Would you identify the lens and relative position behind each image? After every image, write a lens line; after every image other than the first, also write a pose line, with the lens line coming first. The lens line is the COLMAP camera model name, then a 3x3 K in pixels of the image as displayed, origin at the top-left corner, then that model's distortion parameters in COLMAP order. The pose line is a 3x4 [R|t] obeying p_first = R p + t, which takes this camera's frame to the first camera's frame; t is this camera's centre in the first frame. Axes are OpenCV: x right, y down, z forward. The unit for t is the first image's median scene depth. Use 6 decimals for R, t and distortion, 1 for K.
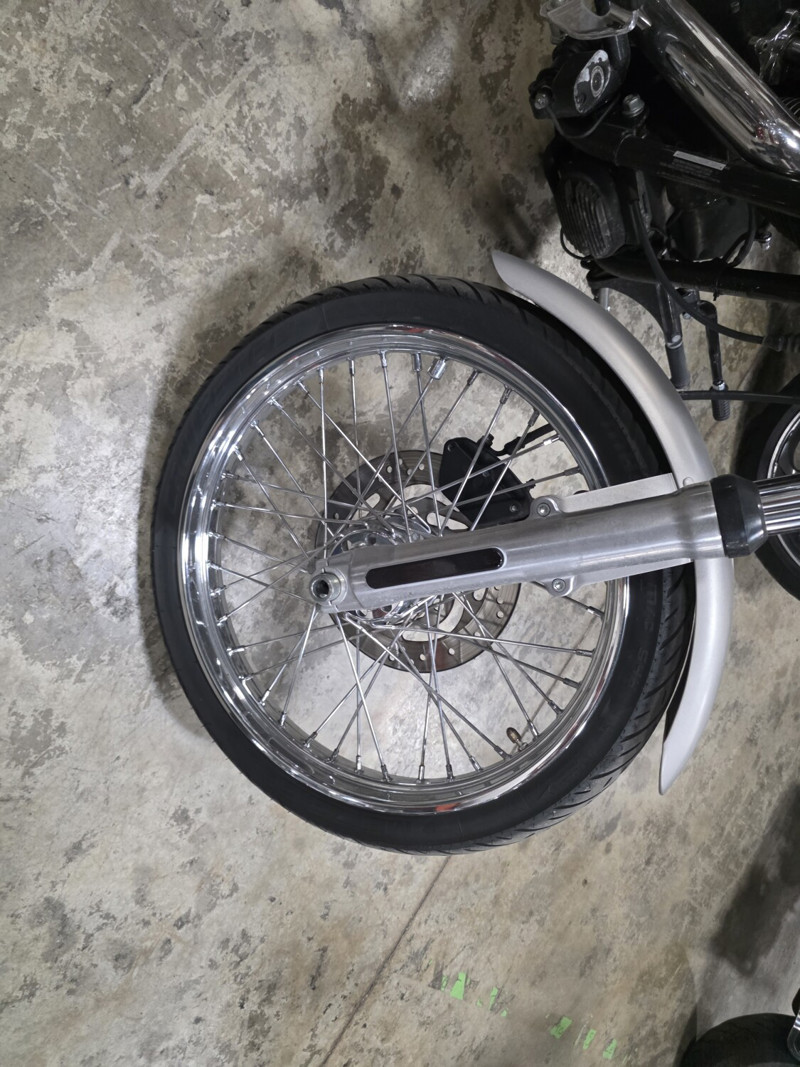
lens RADIAL K [[730.7, 0, 400.0], [0, 730.7, 533.5], [0, 0, 1]] dist [0.042305, -0.042868]
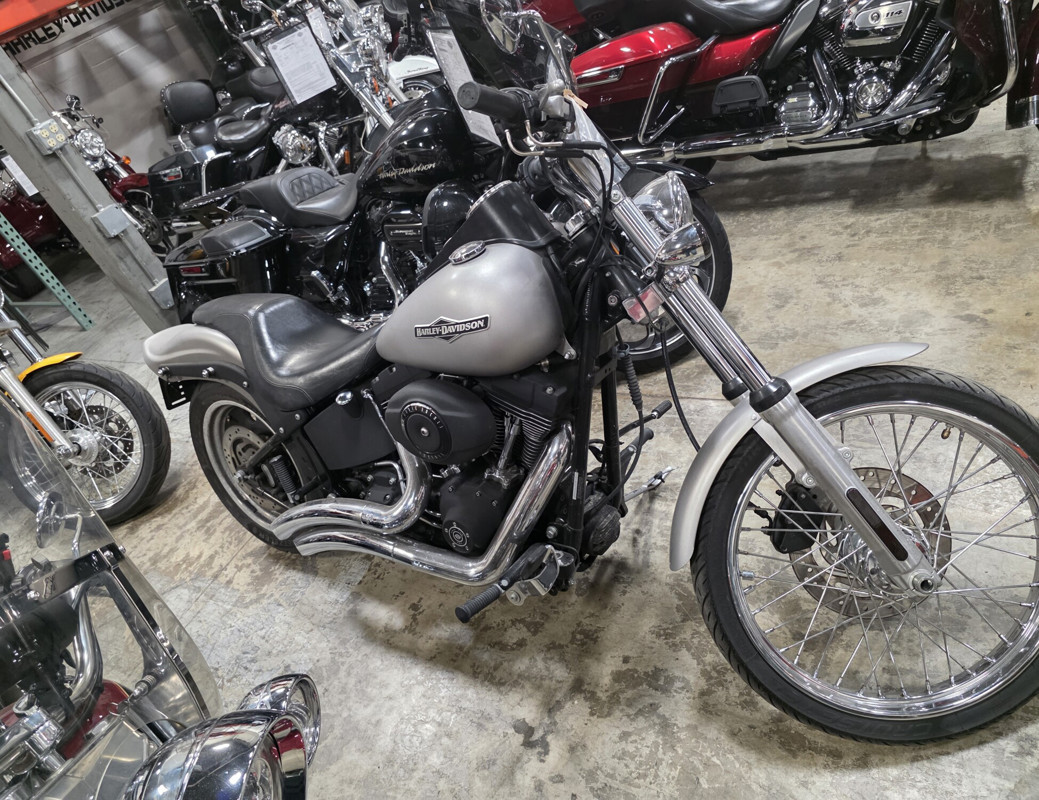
lens RADIAL K [[706.6, 0, 516.7], [0, 706.6, 396.1], [0, 0, 1]] dist [0.046588, -0.042256]
pose [[-0.359251, -0.851332, 0.382325, -0.024410], [0.863811, -0.458398, -0.209048, -0.130492], [0.353227, 0.255156, 0.900070, -0.584455]]
